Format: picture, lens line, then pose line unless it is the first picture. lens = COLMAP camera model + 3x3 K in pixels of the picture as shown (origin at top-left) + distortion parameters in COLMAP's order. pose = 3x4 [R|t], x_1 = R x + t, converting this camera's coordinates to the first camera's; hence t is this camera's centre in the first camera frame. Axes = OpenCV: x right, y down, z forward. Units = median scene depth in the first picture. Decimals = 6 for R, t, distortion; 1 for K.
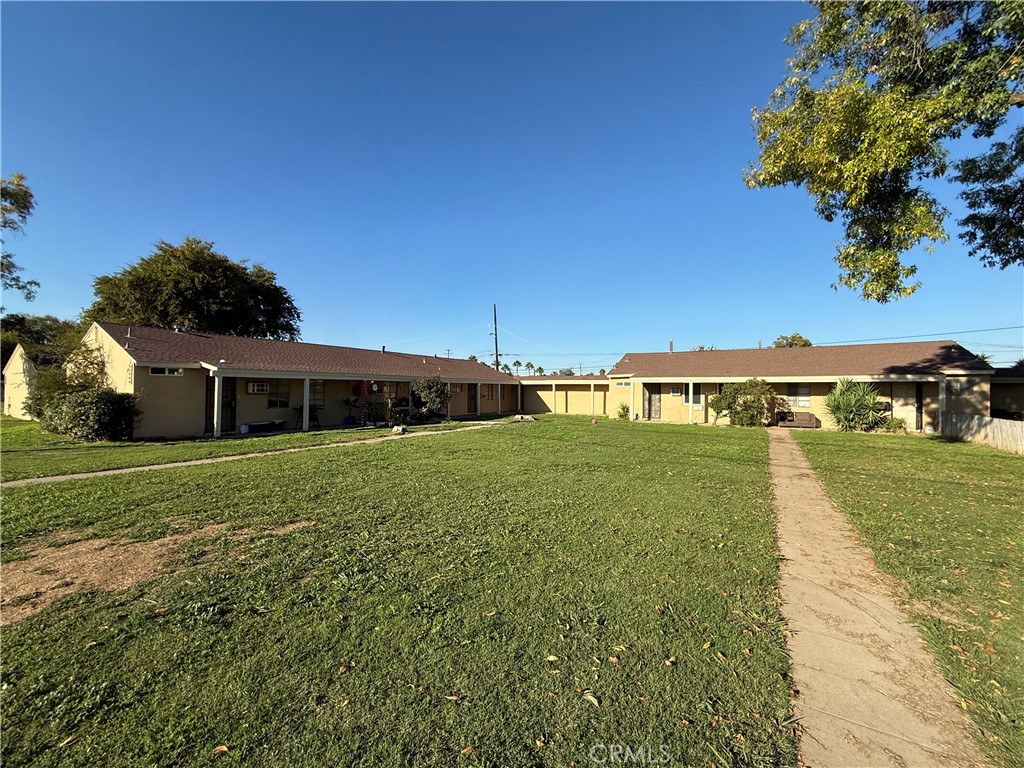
lens RADIAL K [[411.0, 0, 512.0], [0, 411.0, 384.0], [0, 0, 1]] dist [0.000154, 0.000049]
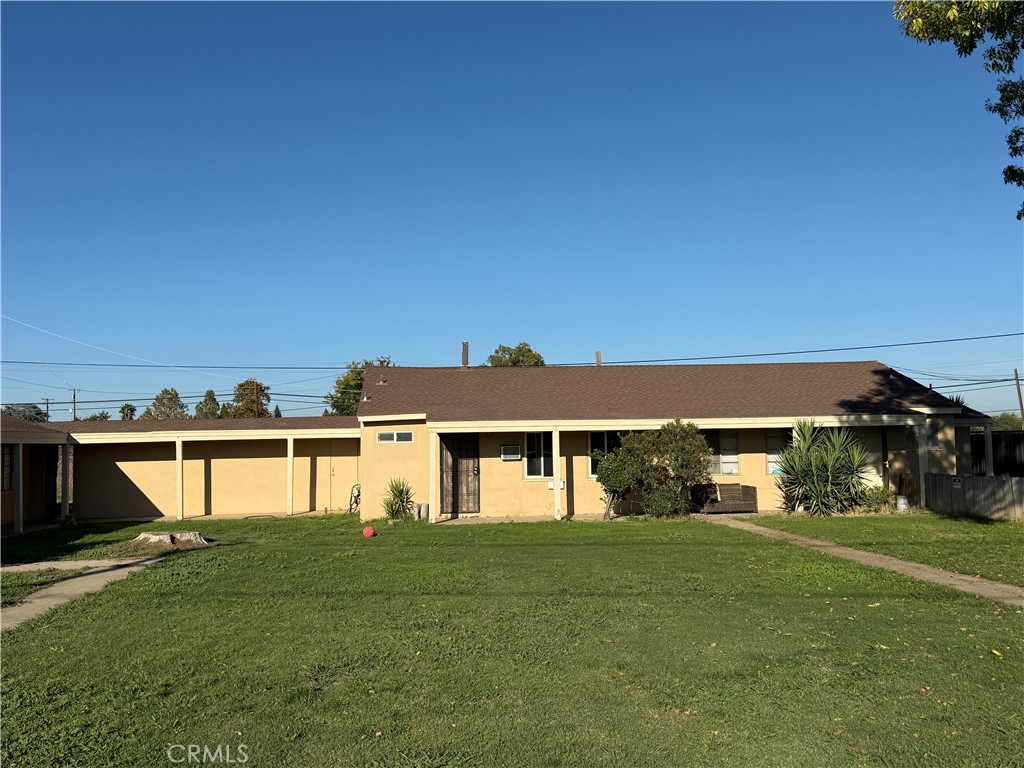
lens RADIAL K [[902.5, 0, 512.0], [0, 902.5, 384.0], [0, 0, 1]] dist [0.077150, -0.001382]
pose [[0.796459, 0.021102, 0.604325, -0.217077], [0.015589, 0.998342, -0.055406, -0.001035], [-0.604492, 0.053550, 0.794809, 0.192222]]
